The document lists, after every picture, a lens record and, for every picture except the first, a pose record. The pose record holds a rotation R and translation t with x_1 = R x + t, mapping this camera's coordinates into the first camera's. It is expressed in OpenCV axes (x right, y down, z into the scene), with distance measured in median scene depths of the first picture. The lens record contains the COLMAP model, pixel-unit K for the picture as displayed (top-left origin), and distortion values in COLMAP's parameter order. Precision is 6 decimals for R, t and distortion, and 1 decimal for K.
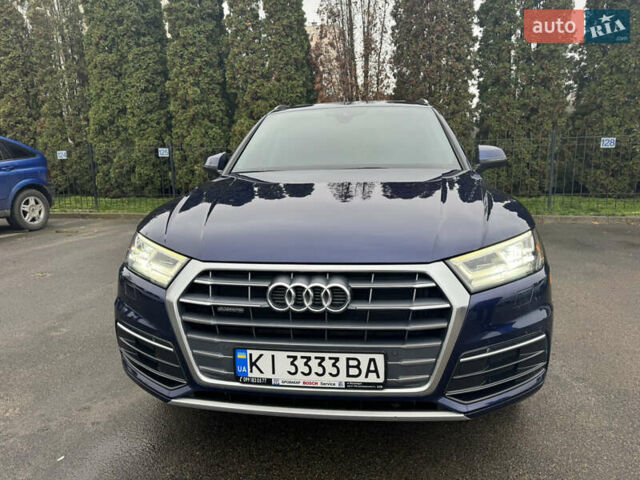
lens RADIAL K [[451.5, 0, 313.9], [0, 451.5, 240.4], [0, 0, 1]] dist [0.054537, -0.069956]
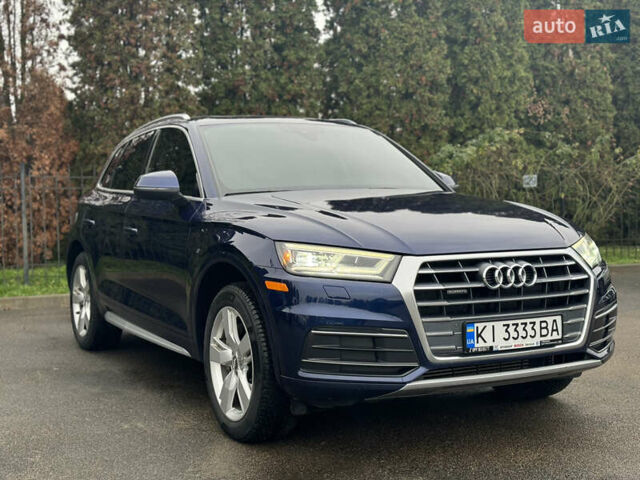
lens RADIAL K [[889.5, 0, 317.8], [0, 889.5, 240.6], [0, 0, 1]] dist [0.096355, 0.005053]
pose [[0.808409, -0.014820, 0.588434, -1.848006], [0.104295, 0.987472, -0.118412, 0.259729], [-0.579308, 0.157096, 0.799827, -0.665340]]
